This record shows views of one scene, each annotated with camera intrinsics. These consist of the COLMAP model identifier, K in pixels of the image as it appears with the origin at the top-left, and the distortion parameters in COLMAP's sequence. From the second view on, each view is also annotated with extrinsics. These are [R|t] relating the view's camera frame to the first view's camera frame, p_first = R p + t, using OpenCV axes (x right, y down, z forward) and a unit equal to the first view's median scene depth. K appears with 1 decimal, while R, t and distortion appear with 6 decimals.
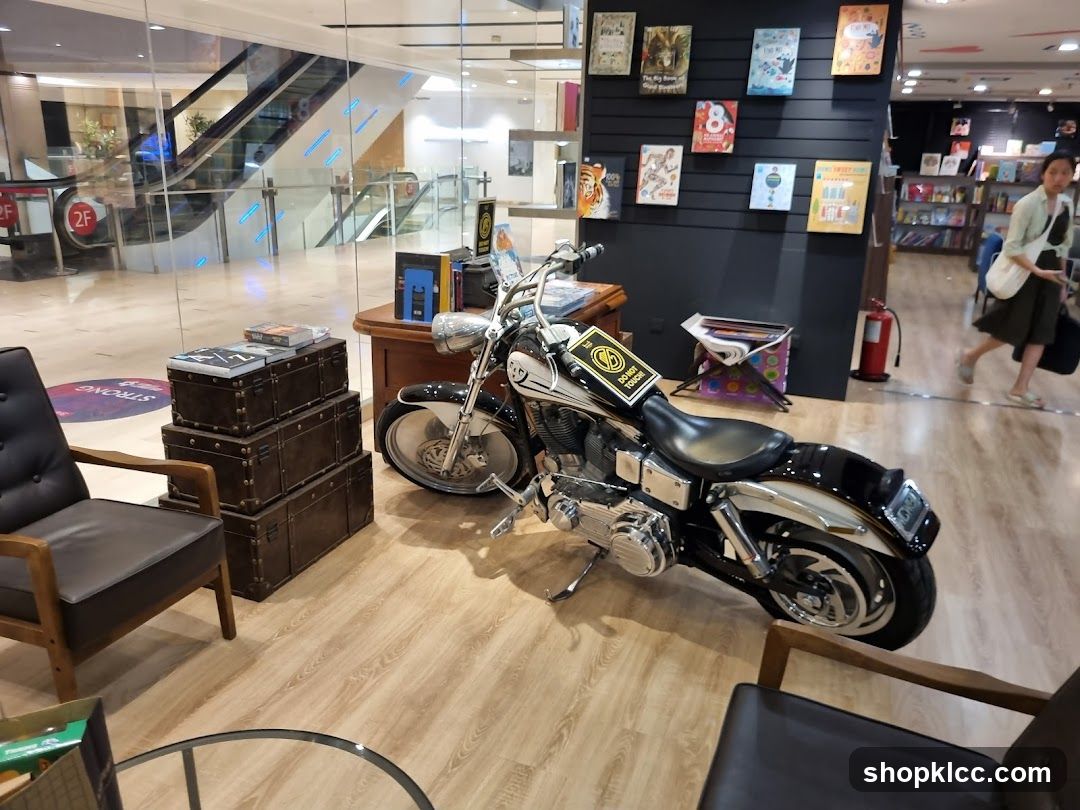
lens RADIAL K [[802.8, 0, 540.0], [0, 802.8, 405.0], [0, 0, 1]] dist [-0.038225, -0.005450]
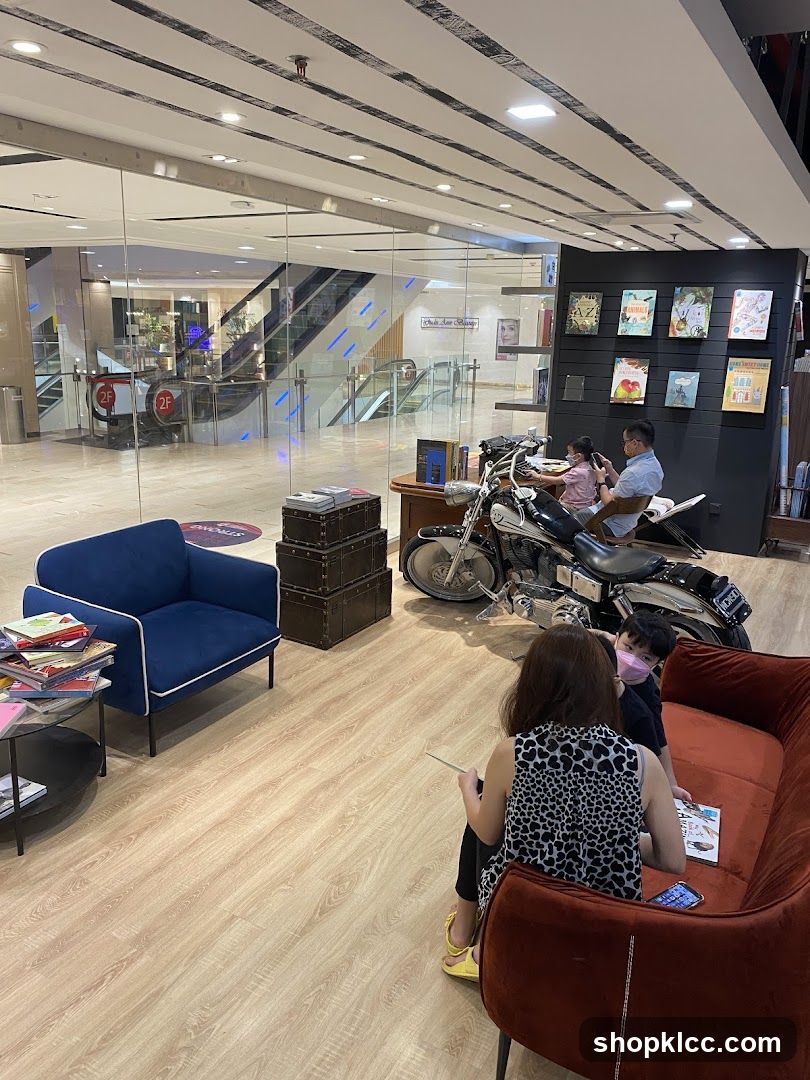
lens RADIAL K [[802.8, 0, 405.0], [0, 802.8, 540.0], [0, 0, 1]] dist [-0.038225, -0.005450]
pose [[0.989248, 0.026216, -0.143881, 0.019388], [-0.032304, 0.998671, -0.040146, 0.065860], [0.142638, 0.044362, 0.988780, -0.521490]]
